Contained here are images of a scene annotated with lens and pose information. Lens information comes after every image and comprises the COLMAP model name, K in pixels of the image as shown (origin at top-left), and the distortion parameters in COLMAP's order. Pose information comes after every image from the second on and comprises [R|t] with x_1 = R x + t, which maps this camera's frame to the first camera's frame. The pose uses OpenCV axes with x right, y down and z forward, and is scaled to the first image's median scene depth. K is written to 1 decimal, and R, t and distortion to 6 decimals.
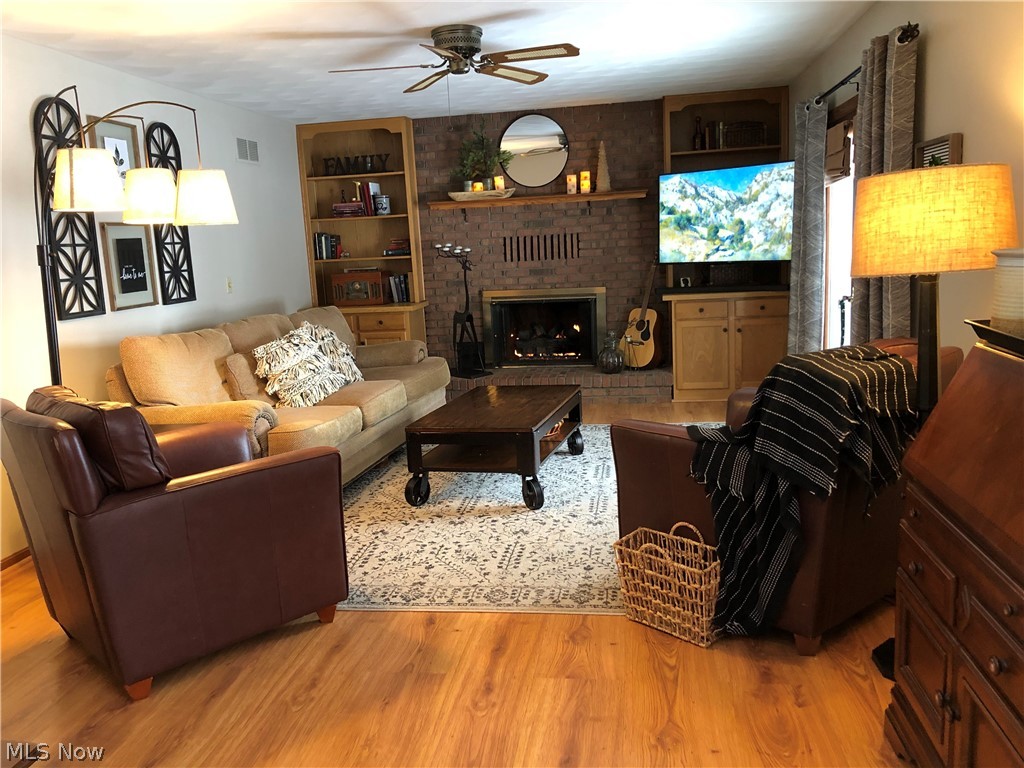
lens RADIAL K [[844.7, 0, 512.0], [0, 844.7, 384.0], [0, 0, 1]] dist [0.088877, -0.130212]
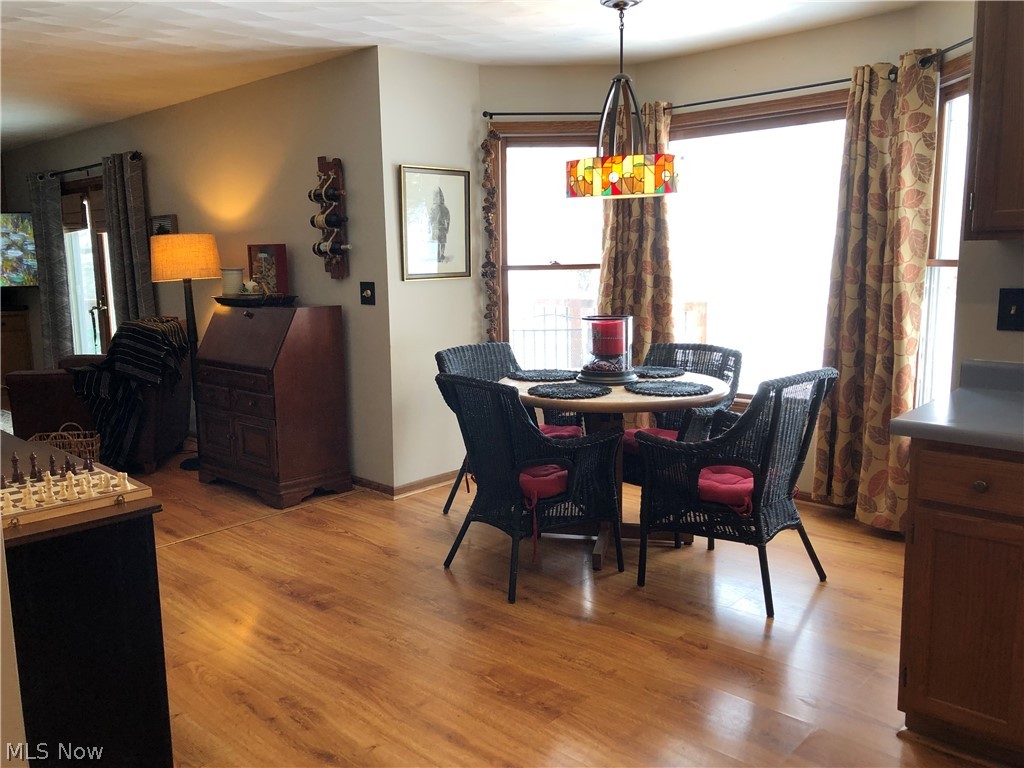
lens RADIAL K [[844.7, 0, 512.0], [0, 844.7, 384.0], [0, 0, 1]] dist [0.088877, -0.130212]
pose [[0.580048, -0.087865, 0.809830, -0.347751], [0.131687, 0.991203, 0.013222, 0.091012], [-0.803867, 0.098975, 0.586516, -0.392413]]
